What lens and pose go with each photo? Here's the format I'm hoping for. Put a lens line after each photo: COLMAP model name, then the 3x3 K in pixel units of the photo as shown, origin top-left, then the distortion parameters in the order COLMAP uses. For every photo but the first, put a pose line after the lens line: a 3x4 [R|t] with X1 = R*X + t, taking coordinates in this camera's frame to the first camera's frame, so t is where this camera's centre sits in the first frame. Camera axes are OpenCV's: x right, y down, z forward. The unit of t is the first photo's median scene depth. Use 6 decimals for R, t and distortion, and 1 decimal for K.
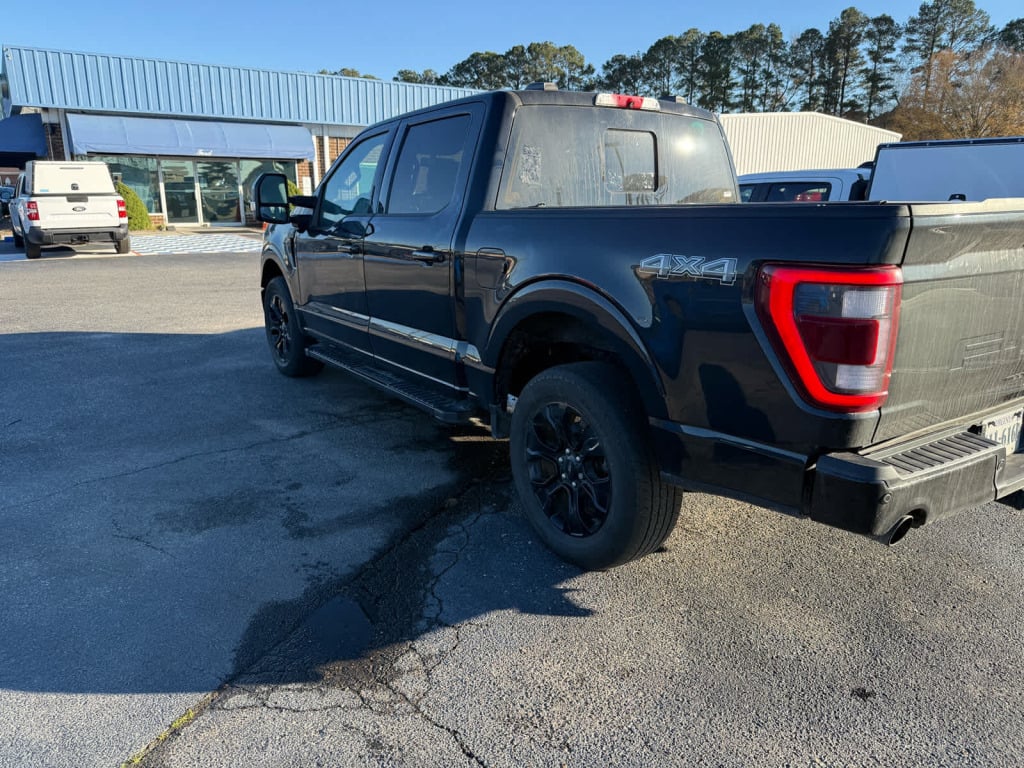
lens RADIAL K [[733.5, 0, 489.9], [0, 733.5, 385.9], [0, 0, 1]] dist [0.034798, -0.044804]
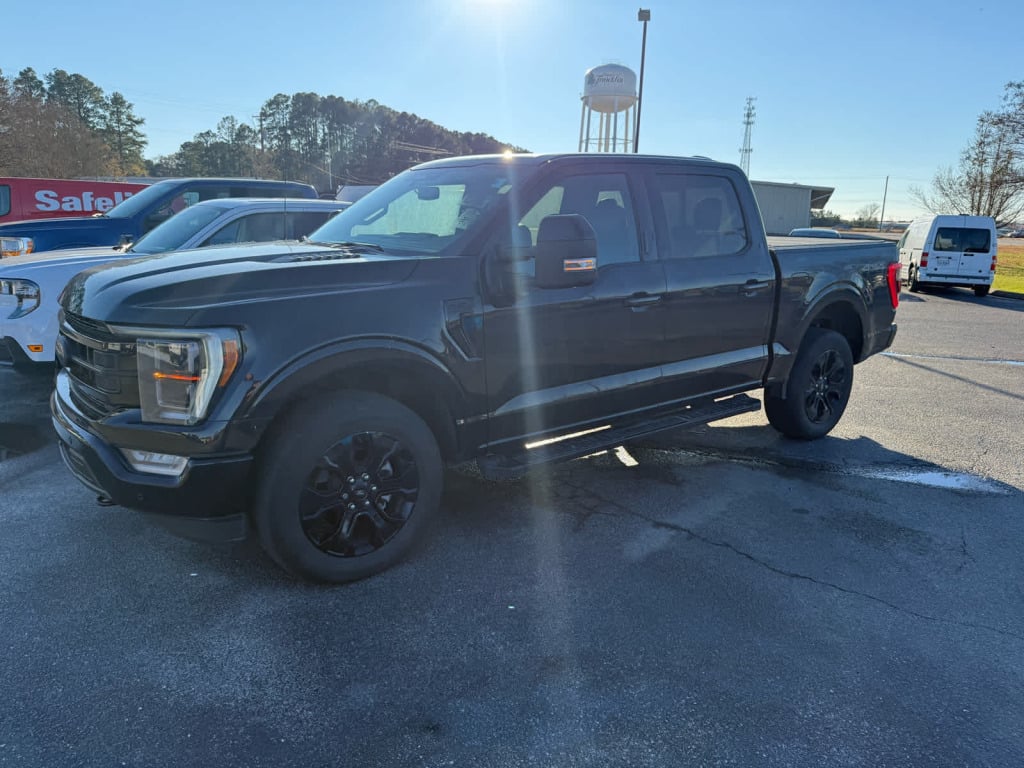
lens RADIAL K [[728.9, 0, 512.0], [0, 728.9, 384.0], [0, 0, 1]] dist [0.025672, -0.027298]
pose [[-0.102119, -0.220542, 0.970017, -1.245816], [0.230617, 0.943301, 0.238746, -0.399424], [-0.967671, 0.248083, -0.045468, 1.444191]]
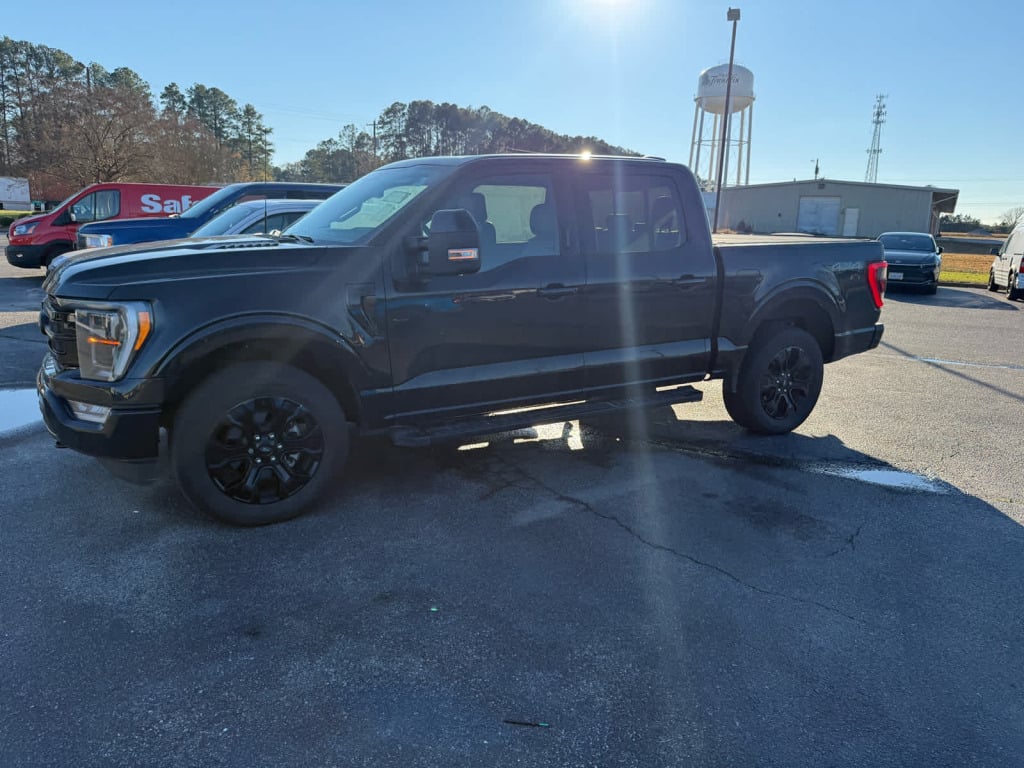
lens RADIAL K [[725.1, 0, 512.0], [0, 725.1, 384.0], [0, 0, 1]] dist [0.069943, -0.102564]
pose [[0.045066, -0.216326, 0.975281, -1.356140], [0.229942, 0.952305, 0.200604, -0.325335], [-0.972160, 0.215217, 0.092659, 1.183419]]
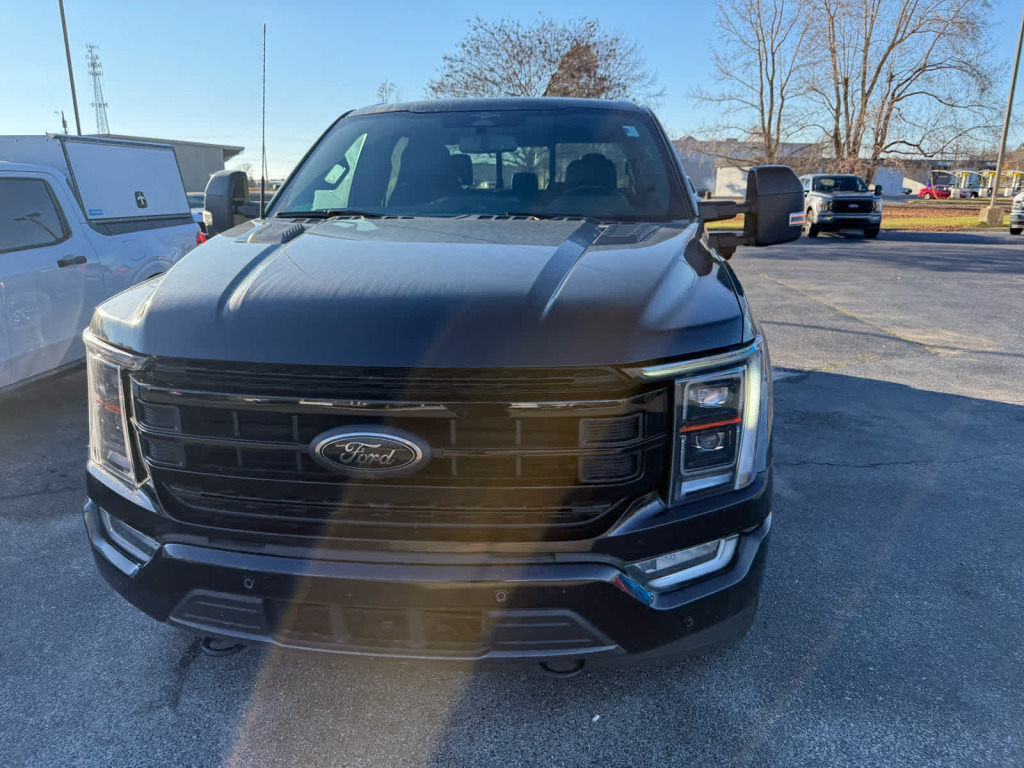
lens RADIAL K [[728.9, 0, 512.0], [0, 728.9, 384.0], [0, 0, 1]] dist [0.025672, -0.027298]
pose [[-0.776332, -0.158584, 0.610049, -0.691585], [0.170045, 0.879258, 0.444961, -0.566342], [-0.606954, 0.449173, -0.655629, 2.110716]]
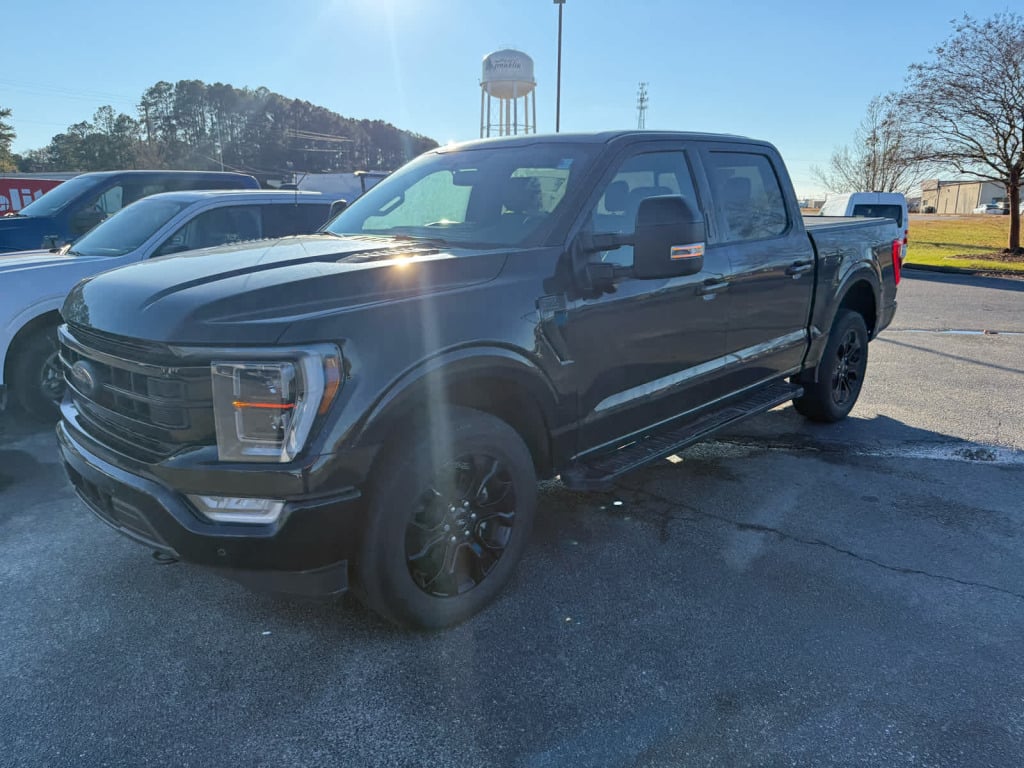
lens RADIAL K [[731.2, 0, 512.0], [0, 731.2, 384.0], [0, 0, 1]] dist [0.008665, -0.006164]
pose [[-0.230527, -0.226598, 0.946314, -1.117475], [0.250597, 0.925879, 0.282752, -0.443661], [-0.940244, 0.302325, -0.156655, 1.627333]]
